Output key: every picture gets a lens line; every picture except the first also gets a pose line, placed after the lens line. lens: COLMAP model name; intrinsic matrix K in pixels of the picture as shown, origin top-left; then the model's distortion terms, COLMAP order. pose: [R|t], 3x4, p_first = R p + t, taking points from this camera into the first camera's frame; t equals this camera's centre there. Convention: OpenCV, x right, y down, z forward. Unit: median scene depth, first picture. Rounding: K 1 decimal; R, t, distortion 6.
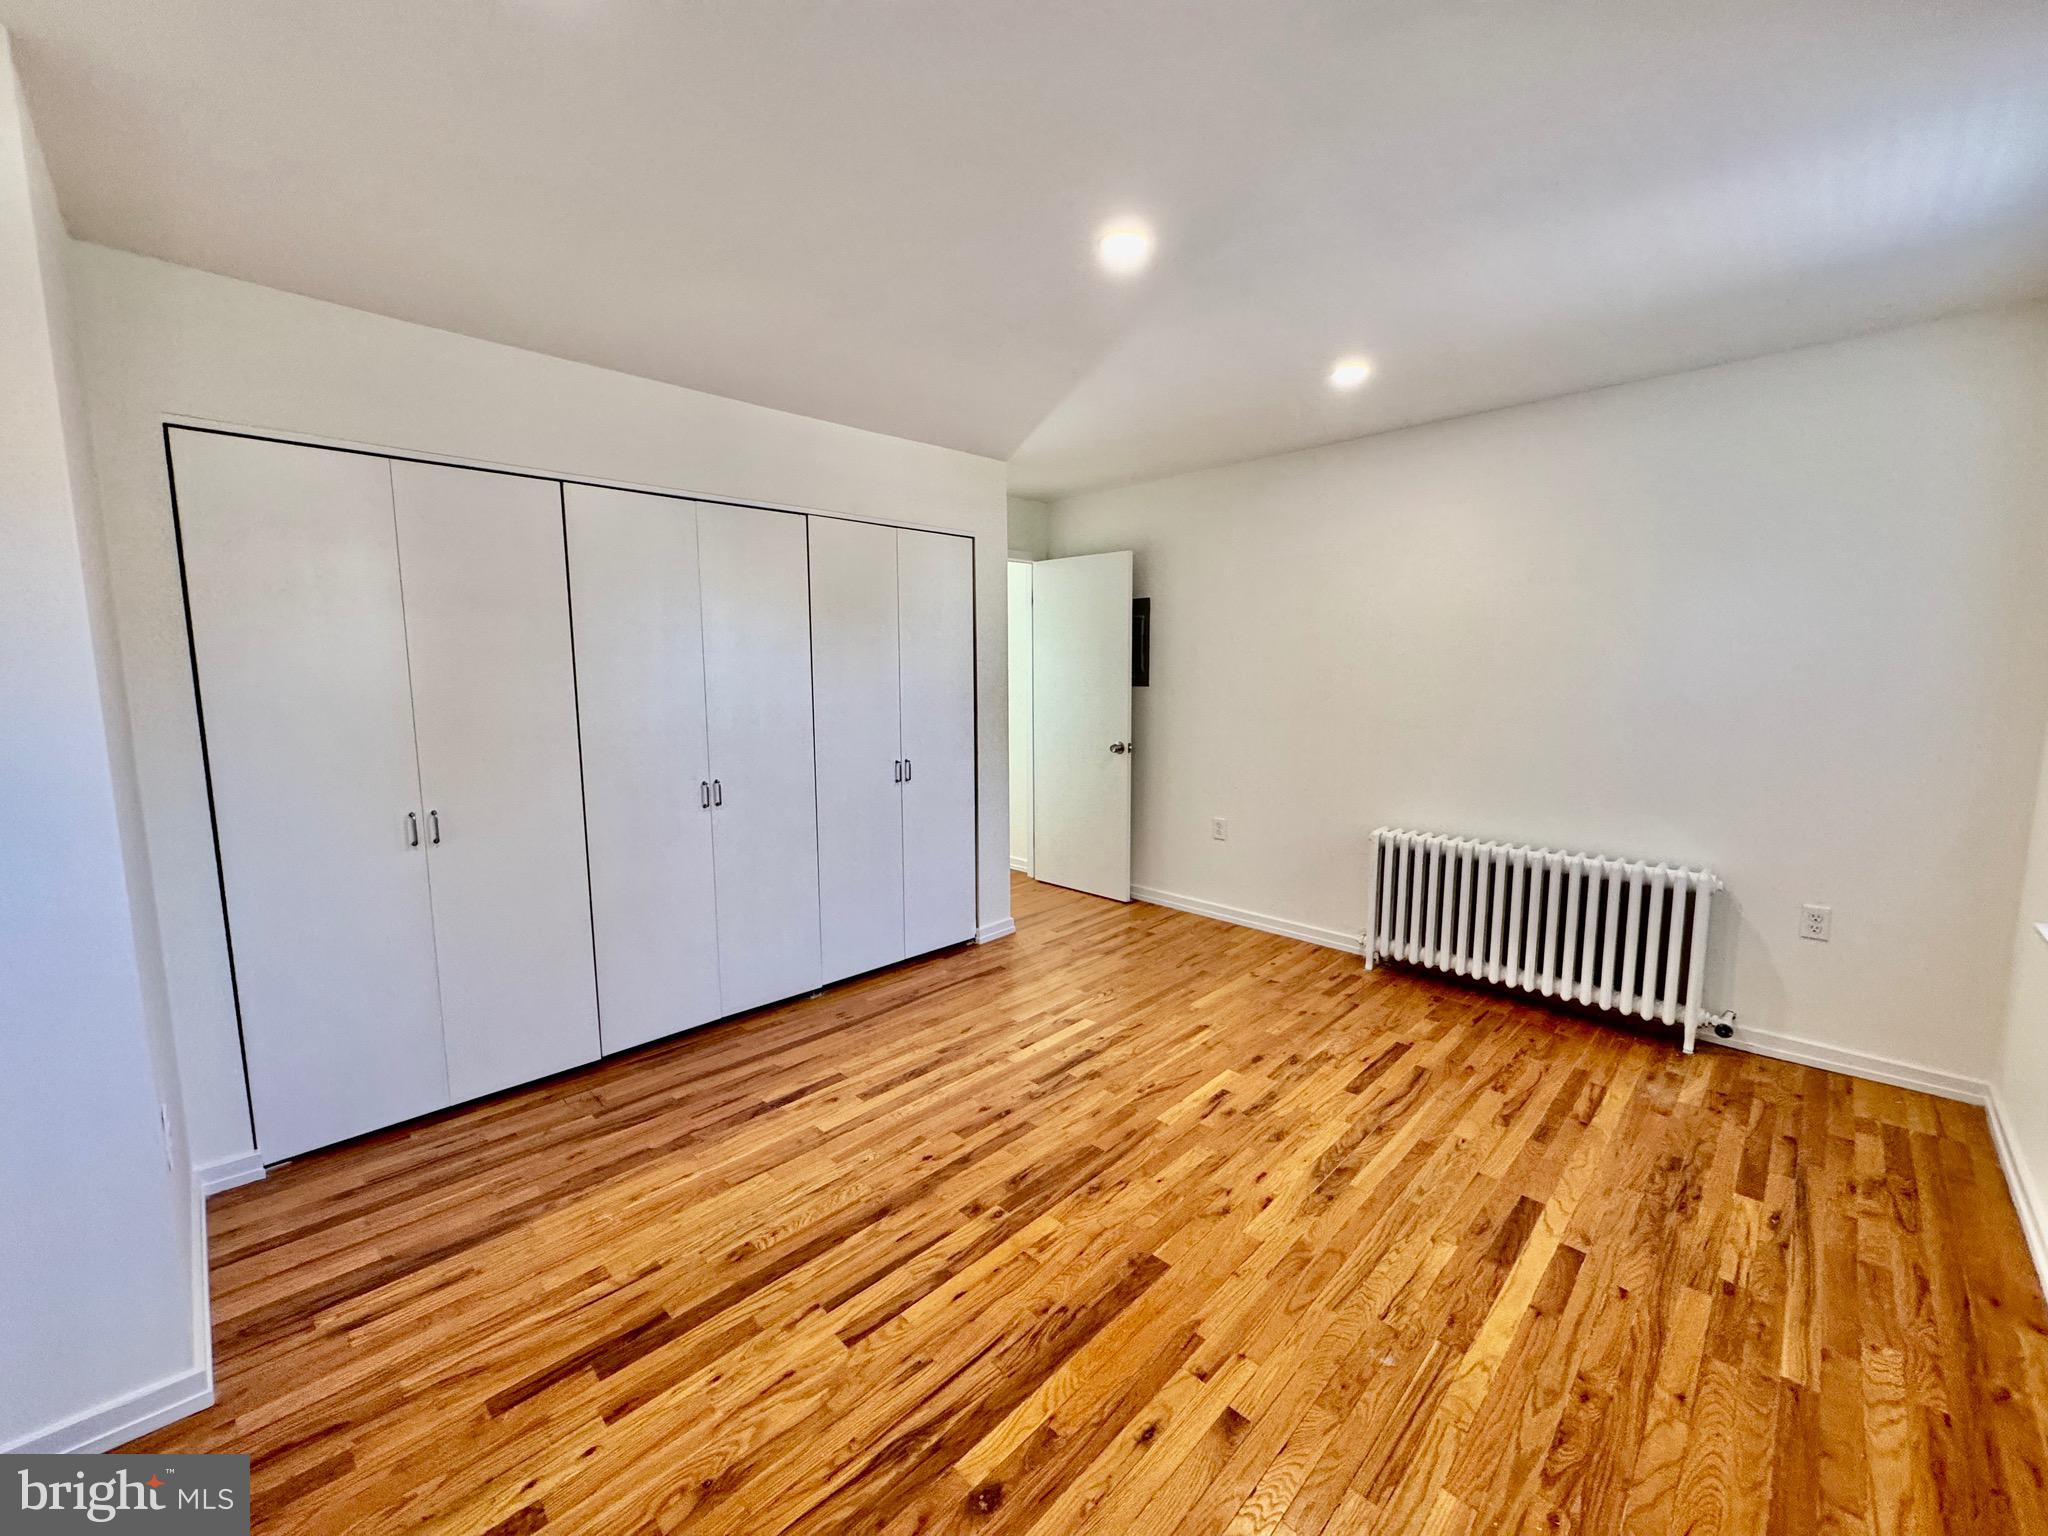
lens RADIAL K [[817.2, 0, 1021.3], [0, 817.2, 765.1], [0, 0, 1]] dist [-0.013115, 0.001953]
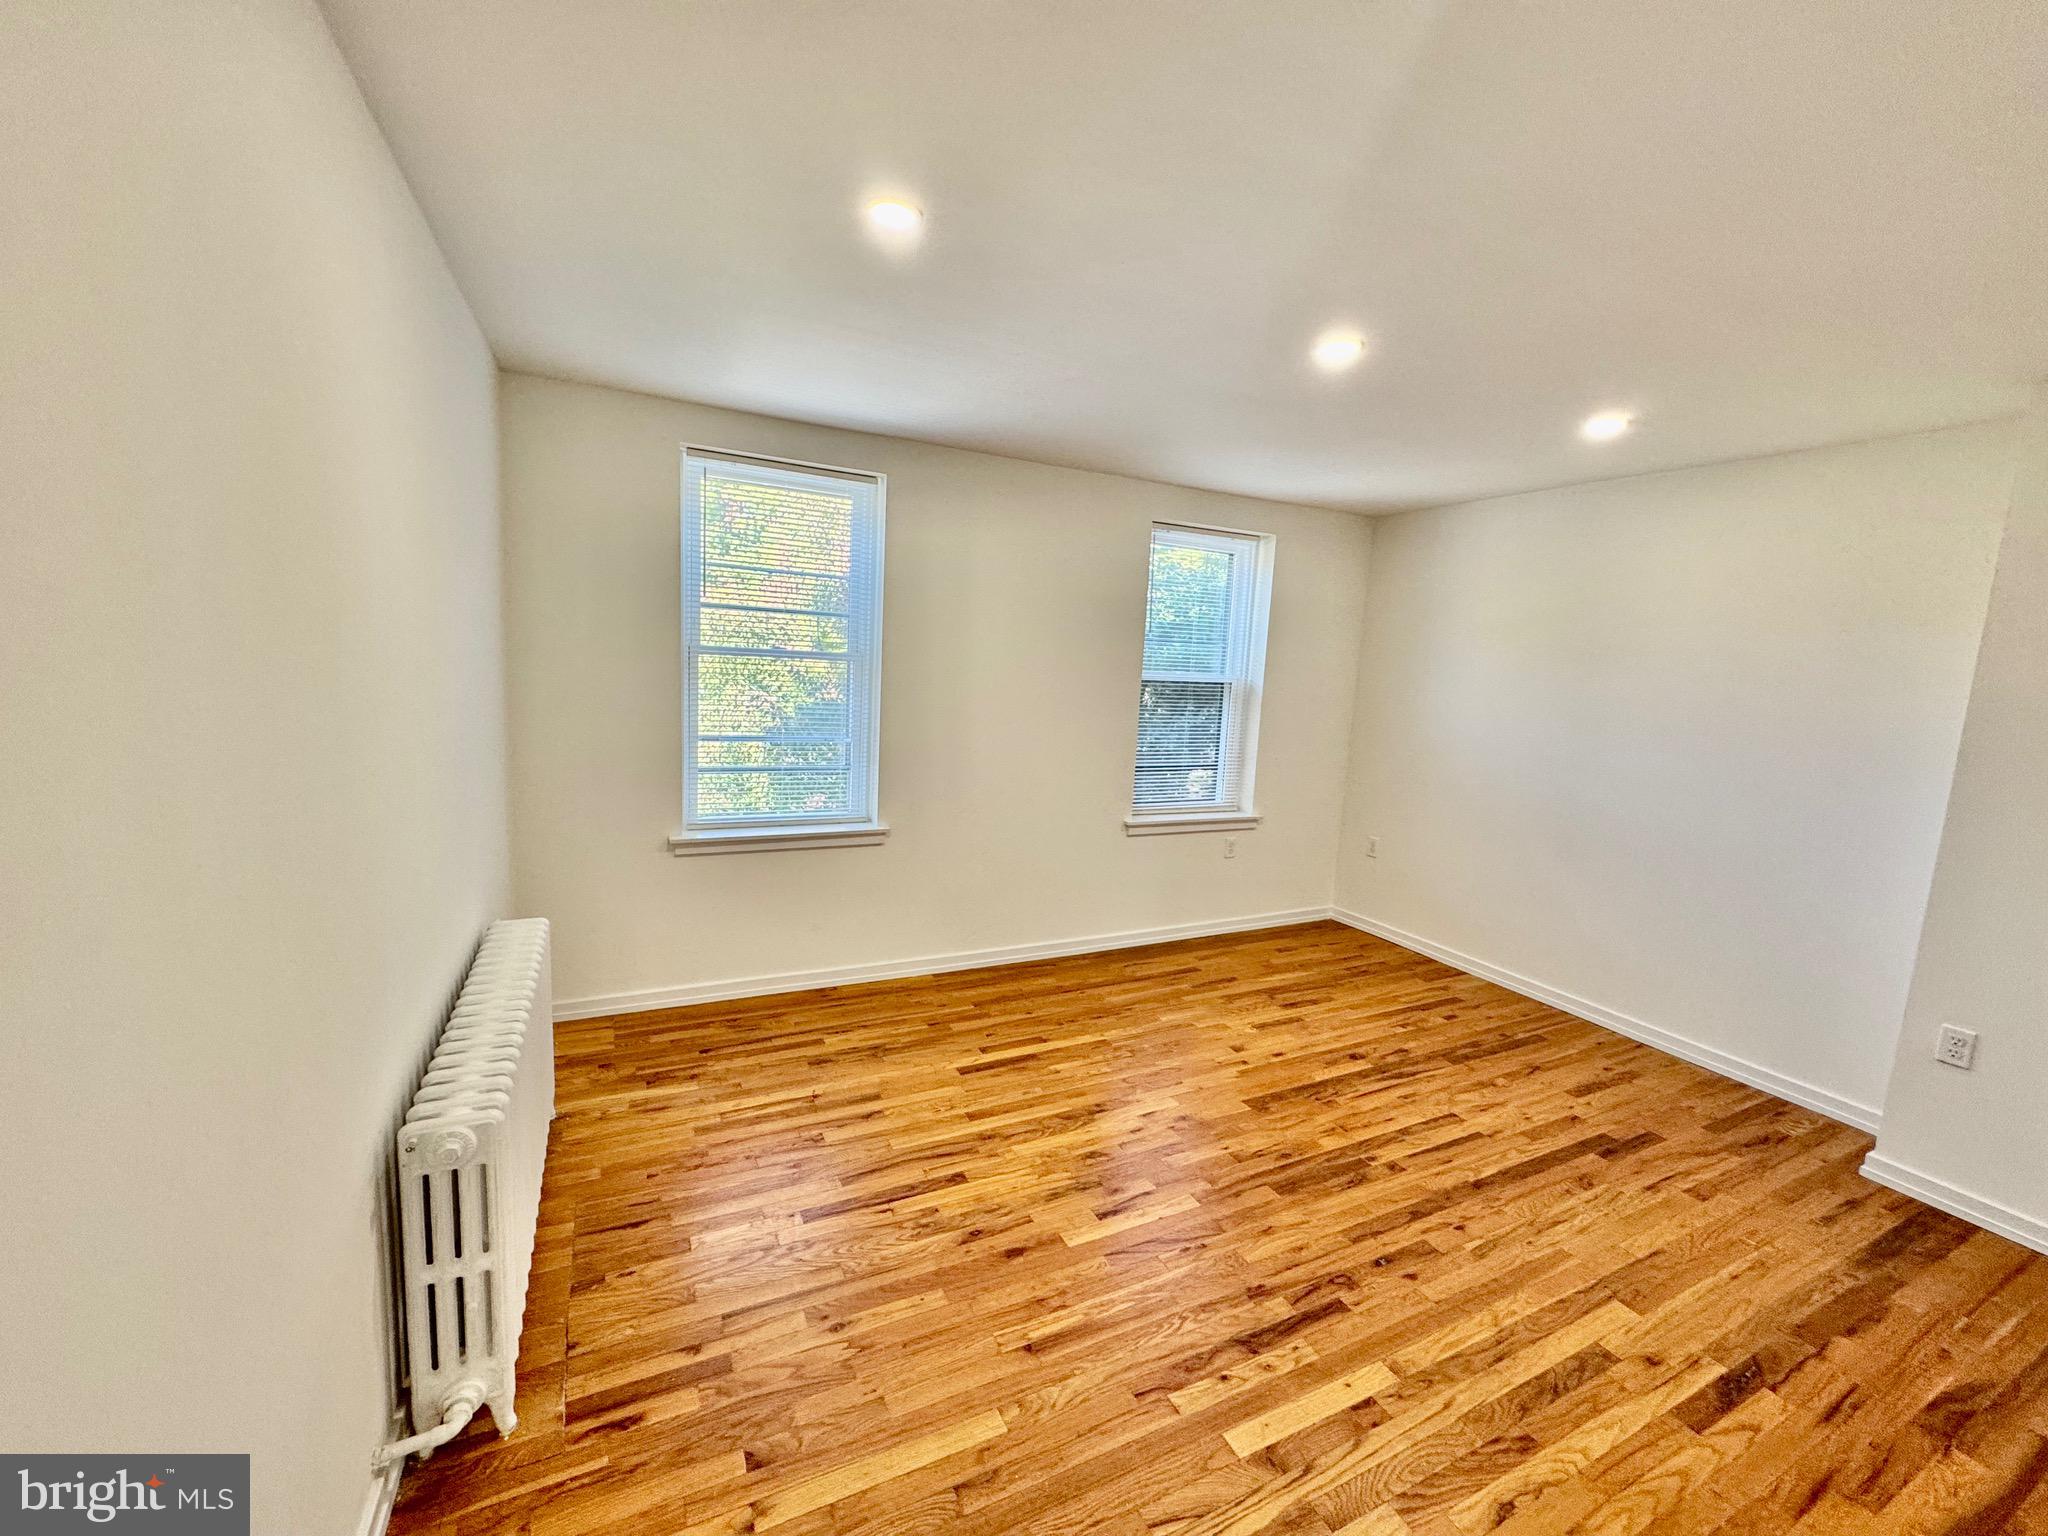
lens RADIAL K [[817.2, 0, 1022.2], [0, 817.2, 770.8], [0, 0, 1]] dist [-0.013115, 0.001953]
pose [[-0.945484, -0.079098, 0.315916, 0.115990], [-0.000048, 0.970090, 0.242746, -0.284064], [-0.325668, 0.229498, -0.917208, 1.975626]]
